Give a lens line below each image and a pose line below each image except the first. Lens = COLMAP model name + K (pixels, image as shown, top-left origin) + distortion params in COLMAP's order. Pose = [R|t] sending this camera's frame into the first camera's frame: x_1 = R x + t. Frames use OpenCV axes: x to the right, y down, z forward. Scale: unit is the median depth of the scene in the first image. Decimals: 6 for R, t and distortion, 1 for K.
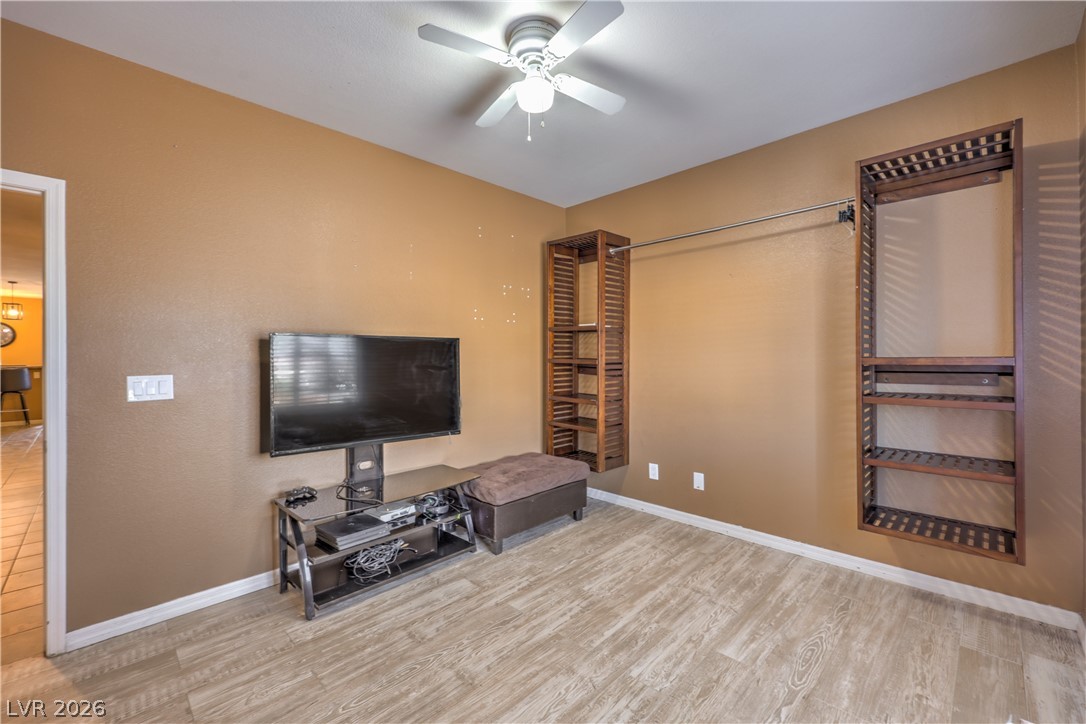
lens RADIAL K [[443.3, 0, 543.0], [0, 443.3, 362.0], [0, 0, 1]] dist [0.000270, 0.000059]
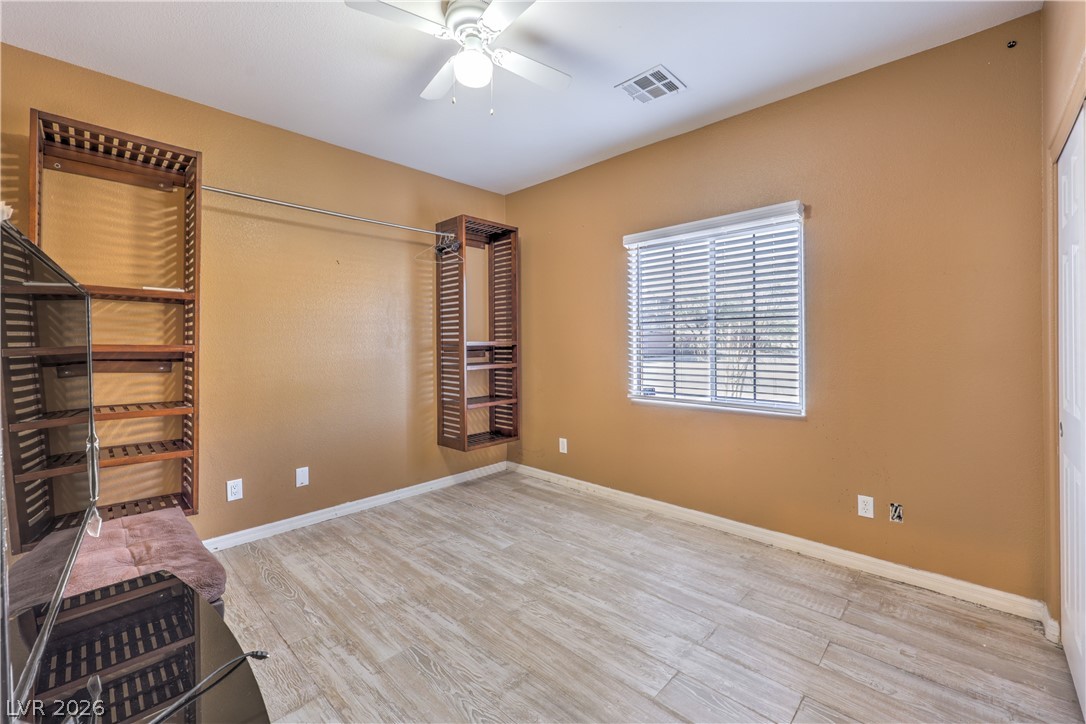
lens RADIAL K [[445.5, 0, 543.0], [0, 445.5, 314.5], [0, 0, 1]] dist [0.000891, 0.000061]
pose [[-0.015541, 0.070448, 0.997394, -0.874742], [0.017107, 0.997388, -0.070181, 0.001907], [-0.999733, 0.015972, -0.016706, 0.704187]]
